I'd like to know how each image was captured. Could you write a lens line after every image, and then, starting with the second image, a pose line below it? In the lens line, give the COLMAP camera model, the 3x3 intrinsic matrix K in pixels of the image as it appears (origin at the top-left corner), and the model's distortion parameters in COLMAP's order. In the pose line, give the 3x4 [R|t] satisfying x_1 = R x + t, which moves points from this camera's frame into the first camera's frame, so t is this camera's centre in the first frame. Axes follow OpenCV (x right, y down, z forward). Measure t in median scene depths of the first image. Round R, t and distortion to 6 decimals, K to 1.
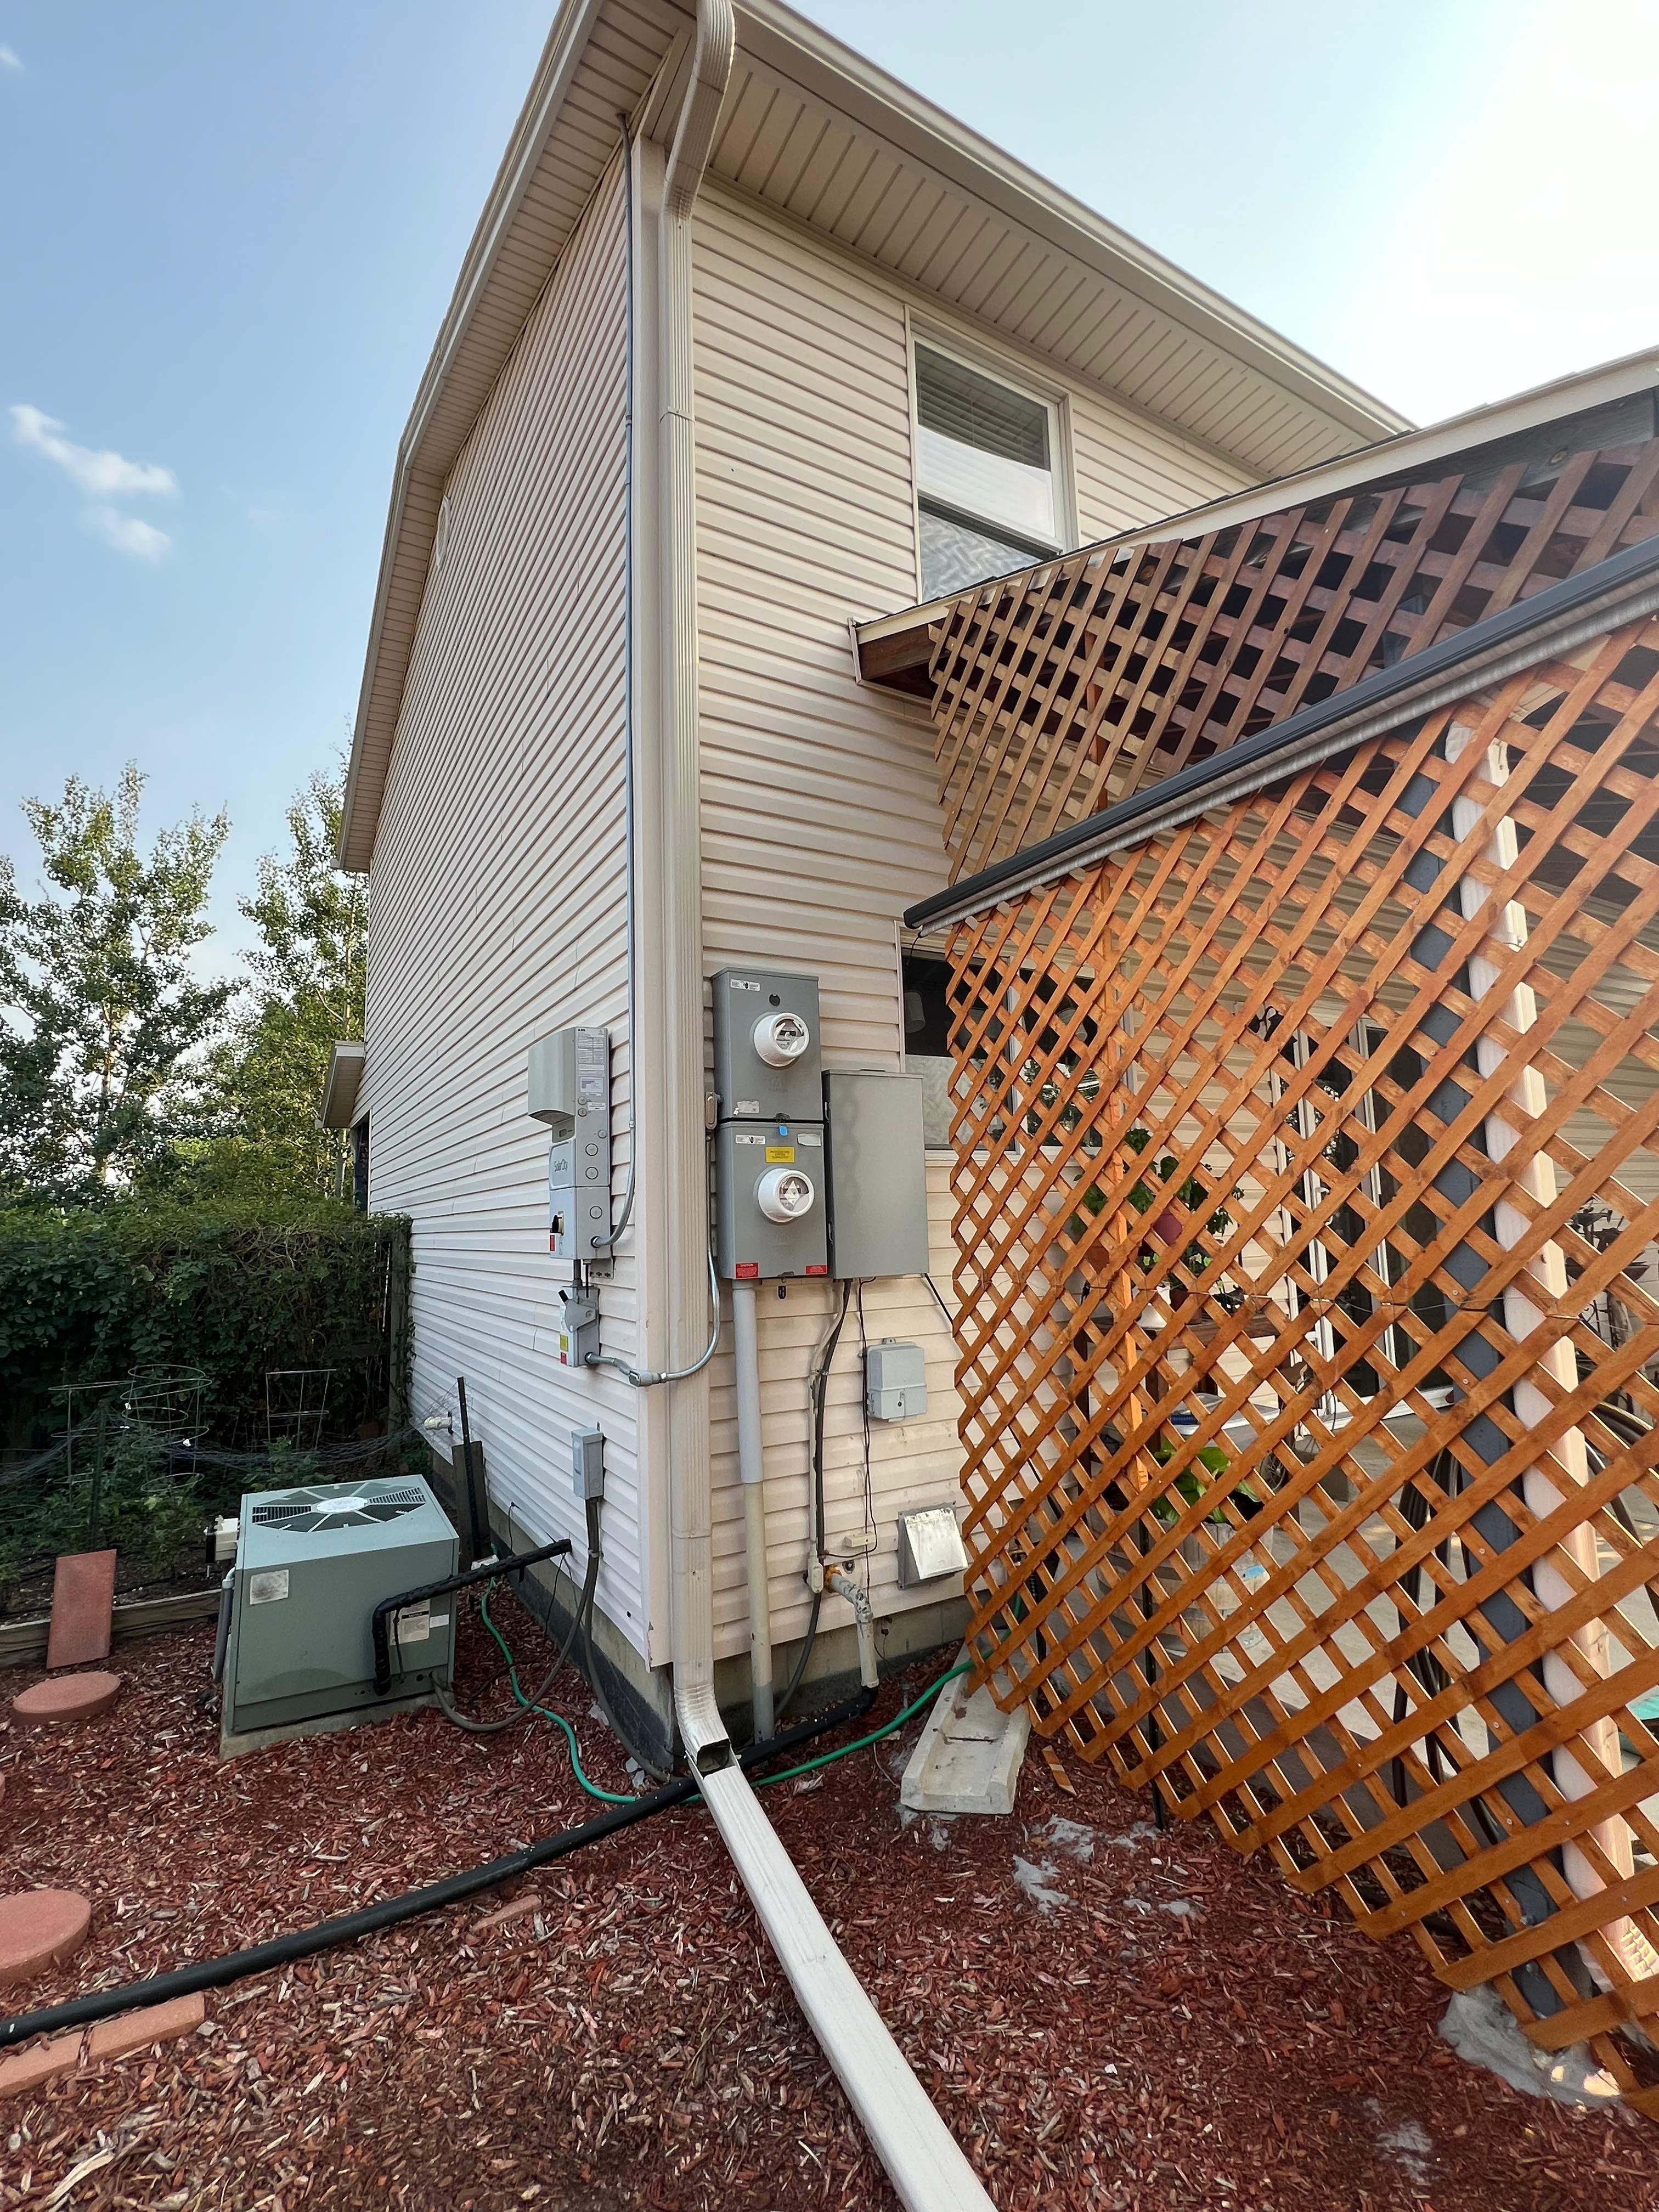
lens RADIAL K [[1004.7, 0, 818.5], [0, 1004.7, 1105.5], [0, 0, 1]] dist [0.004559, -0.000238]
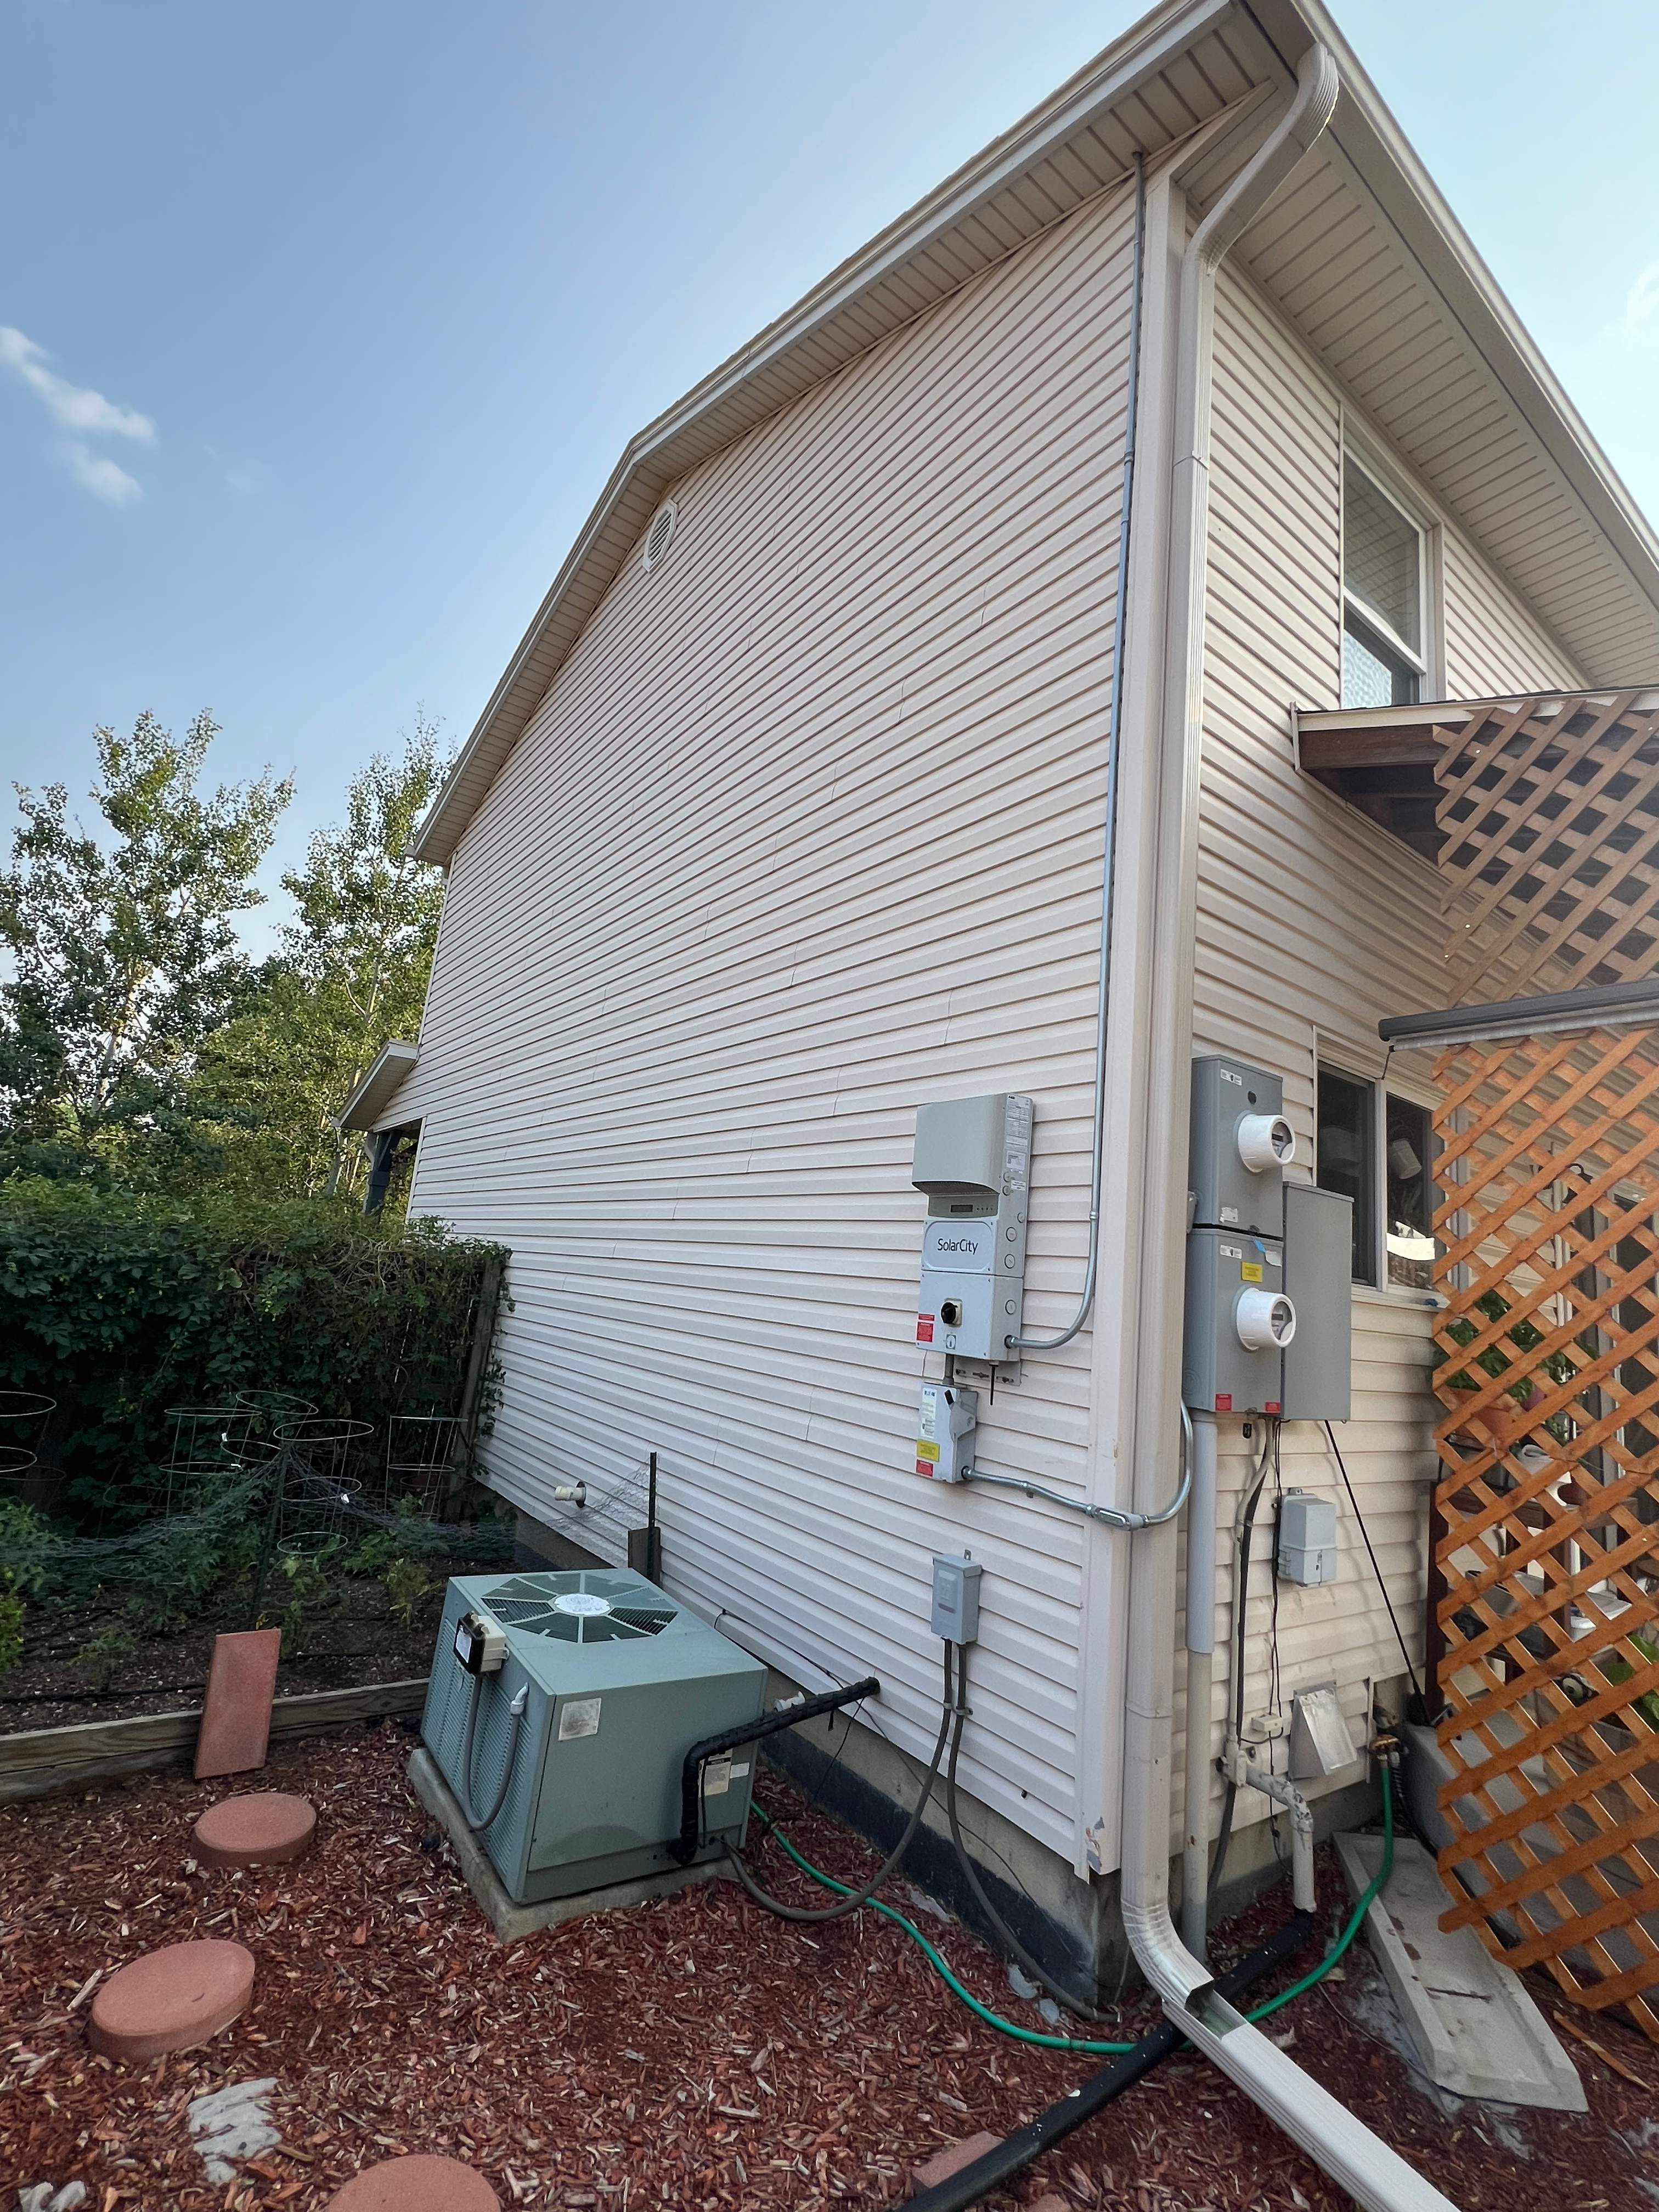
lens RADIAL K [[1004.7, 0, 830.5], [0, 1004.7, 1109.2], [0, 0, 1]] dist [0.004559, -0.000238]
pose [[0.985404, 0.143244, 0.091979, -0.453687], [-0.137514, 0.988305, -0.065907, 0.014765], [-0.100344, 0.052297, 0.993577, 0.132604]]
